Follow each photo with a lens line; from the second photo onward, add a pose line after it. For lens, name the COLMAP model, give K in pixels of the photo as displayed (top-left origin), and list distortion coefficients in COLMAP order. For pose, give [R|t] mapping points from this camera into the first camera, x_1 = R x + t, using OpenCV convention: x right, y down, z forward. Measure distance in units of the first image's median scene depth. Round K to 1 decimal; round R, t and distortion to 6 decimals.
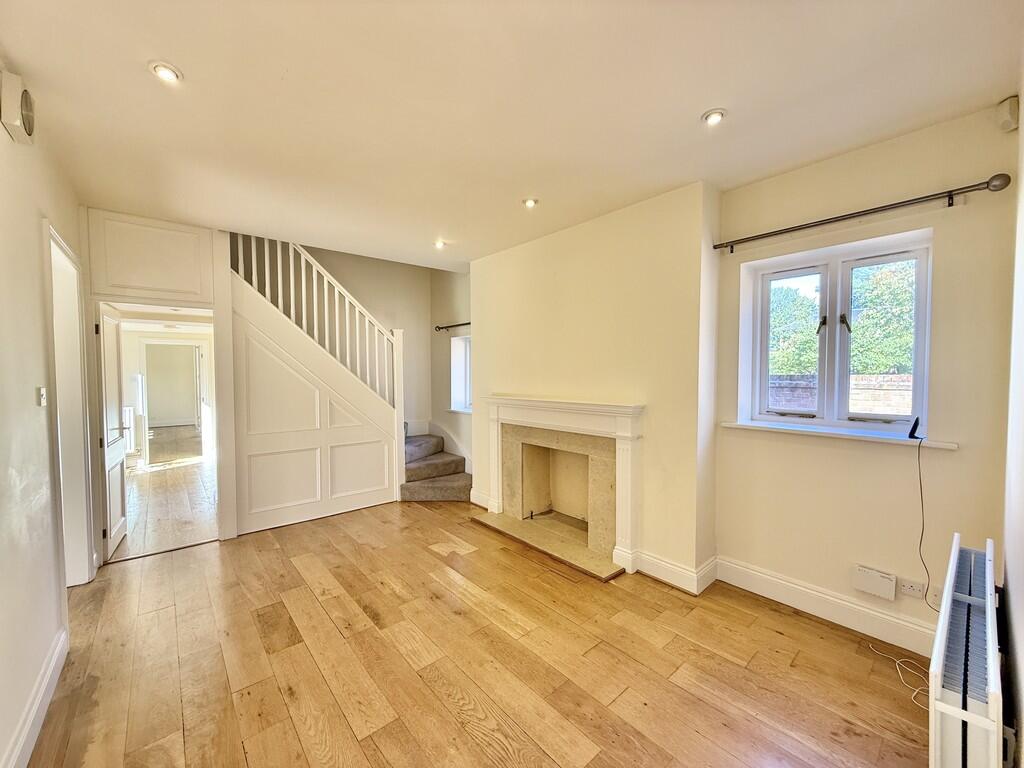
lens RADIAL K [[412.9, 0, 510.9], [0, 412.9, 384.9], [0, 0, 1]] dist [0.004234, -0.000140]
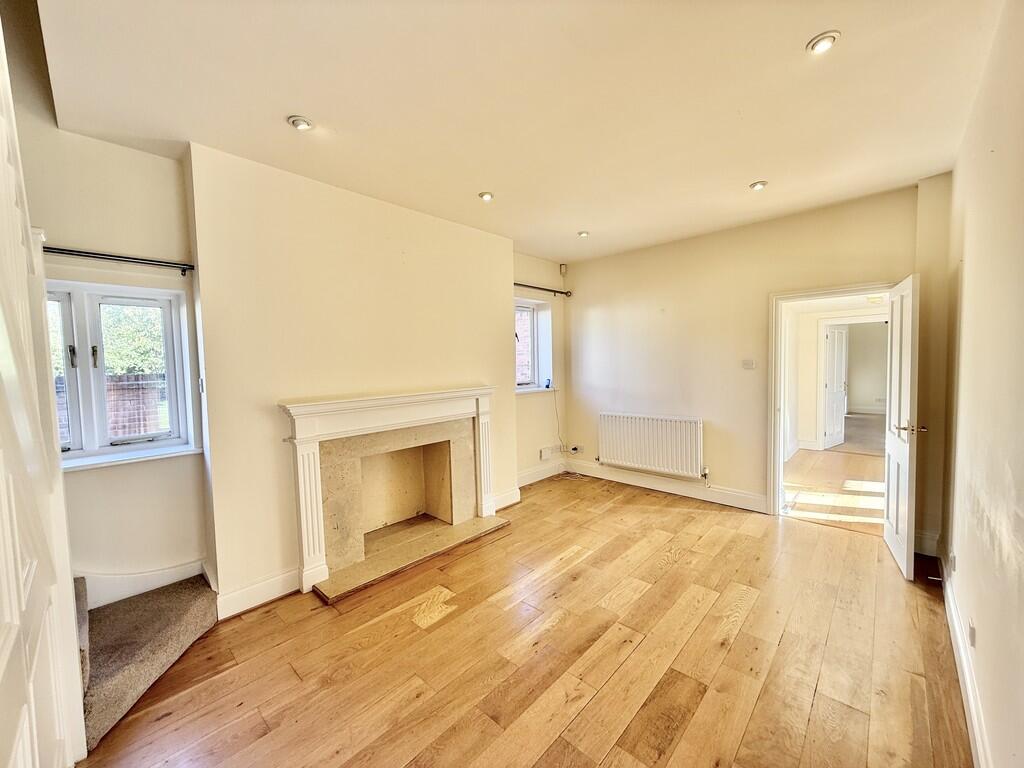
lens RADIAL K [[412.9, 0, 512.2], [0, 412.9, 384.3], [0, 0, 1]] dist [0.004234, -0.000140]
pose [[-0.124536, -0.048465, 0.991031, -1.087743], [0.053771, 0.997009, 0.055515, -0.029487], [-0.990757, 0.060202, -0.121557, 1.179544]]
